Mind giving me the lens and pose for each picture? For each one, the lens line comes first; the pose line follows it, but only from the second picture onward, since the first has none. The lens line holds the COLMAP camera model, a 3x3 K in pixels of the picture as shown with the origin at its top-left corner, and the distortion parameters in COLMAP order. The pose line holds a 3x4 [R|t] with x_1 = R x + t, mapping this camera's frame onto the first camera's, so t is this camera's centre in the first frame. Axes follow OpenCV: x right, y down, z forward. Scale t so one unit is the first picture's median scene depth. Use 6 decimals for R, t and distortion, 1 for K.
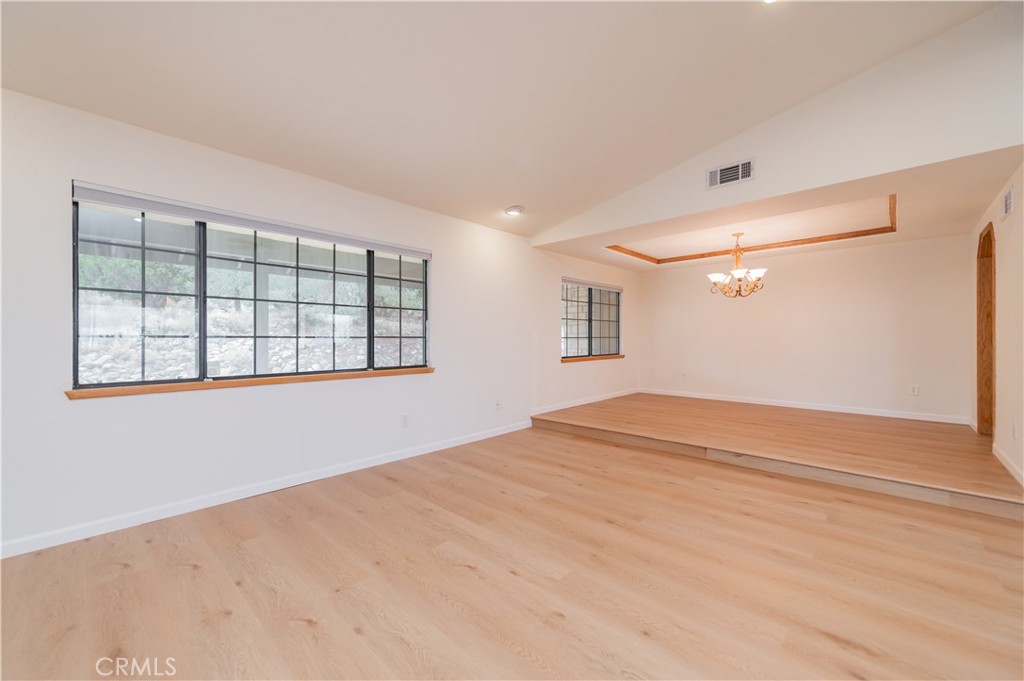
lens RADIAL K [[406.6, 0, 514.5], [0, 406.6, 341.9], [0, 0, 1]] dist [-0.001612, -0.000741]
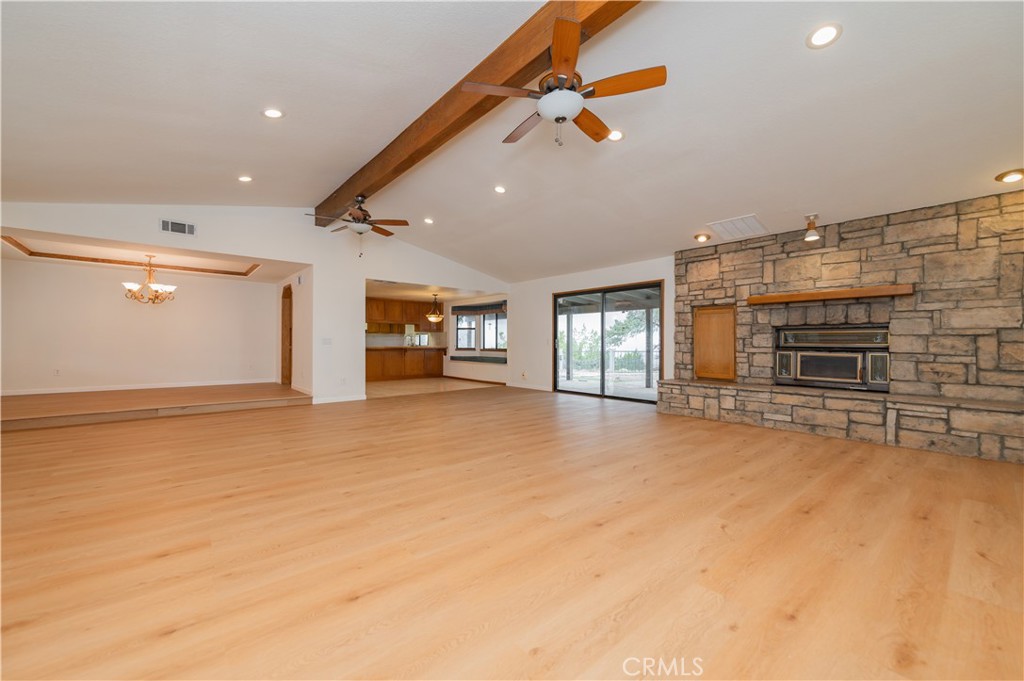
lens RADIAL K [[406.6, 0, 513.2], [0, 406.6, 343.3], [0, 0, 1]] dist [-0.001612, -0.000741]
pose [[0.113519, 0.001242, 0.993535, -0.706404], [0.002149, 0.999997, -0.001496, 0.027573], [-0.993534, 0.002305, 0.113516, -0.363792]]
